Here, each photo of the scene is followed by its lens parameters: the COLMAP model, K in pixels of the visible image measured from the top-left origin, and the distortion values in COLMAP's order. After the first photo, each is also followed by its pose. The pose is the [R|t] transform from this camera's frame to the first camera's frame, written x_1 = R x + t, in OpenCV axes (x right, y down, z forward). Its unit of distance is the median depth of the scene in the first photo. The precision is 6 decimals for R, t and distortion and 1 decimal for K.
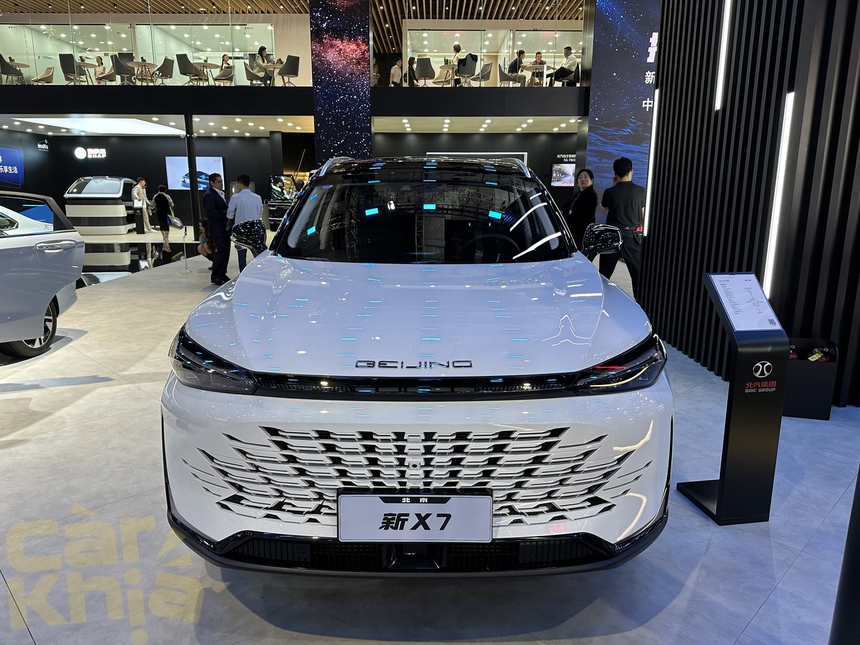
lens RADIAL K [[599.1, 0, 453.9], [0, 599.1, 330.6], [0, 0, 1]] dist [0.030790, -0.033498]
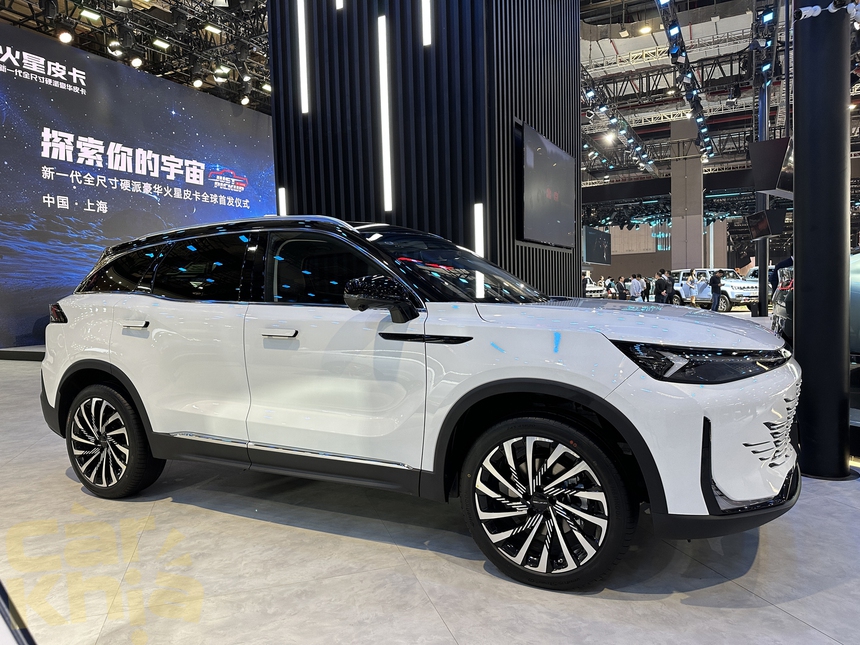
lens RADIAL K [[599.1, 0, 427.7], [0, 599.1, 326.6], [0, 0, 1]] dist [0.030790, -0.033498]
pose [[0.479819, -0.068788, 0.874667, -1.553672], [0.229182, 0.972136, -0.049269, -0.081279], [-0.846906, 0.224099, 0.482214, 0.797783]]
